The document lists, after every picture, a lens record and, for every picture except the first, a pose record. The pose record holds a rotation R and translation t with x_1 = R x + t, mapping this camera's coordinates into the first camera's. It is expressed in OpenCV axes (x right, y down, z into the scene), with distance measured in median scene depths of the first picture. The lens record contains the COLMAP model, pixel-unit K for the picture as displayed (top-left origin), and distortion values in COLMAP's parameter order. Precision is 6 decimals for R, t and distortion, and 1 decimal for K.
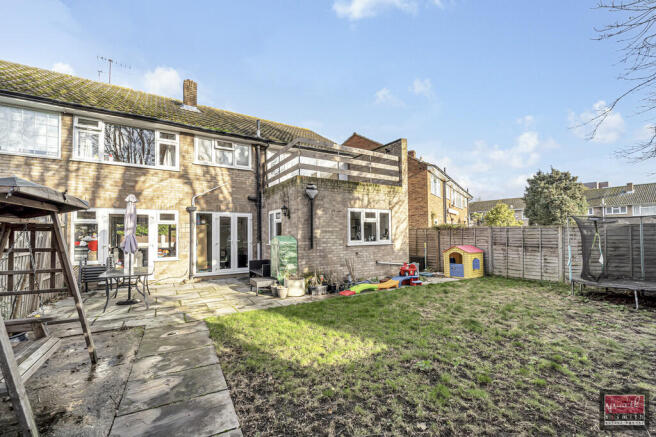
lens RADIAL K [[269.6, 0, 326.1], [0, 269.6, 223.6], [0, 0, 1]] dist [0.000452, 0.000021]
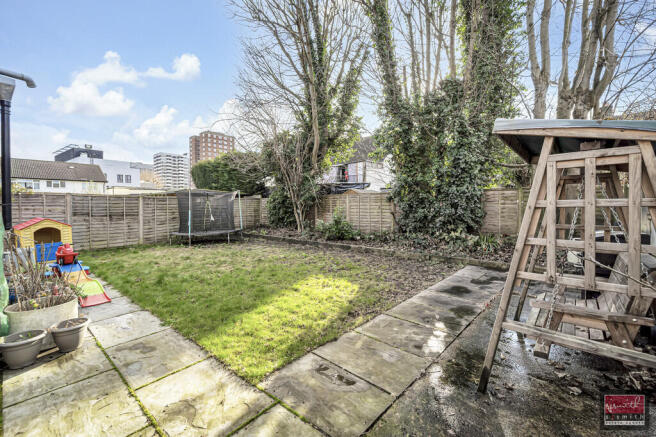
lens RADIAL K [[269.6, 0, 327.2], [0, 269.6, 214.4], [0, 0, 1]] dist [0.000452, 0.000021]
pose [[-0.314578, -0.018975, 0.949042, -0.920291], [-0.042484, 0.999080, 0.005893, 0.077141], [-0.948280, -0.038465, -0.315095, 1.068628]]
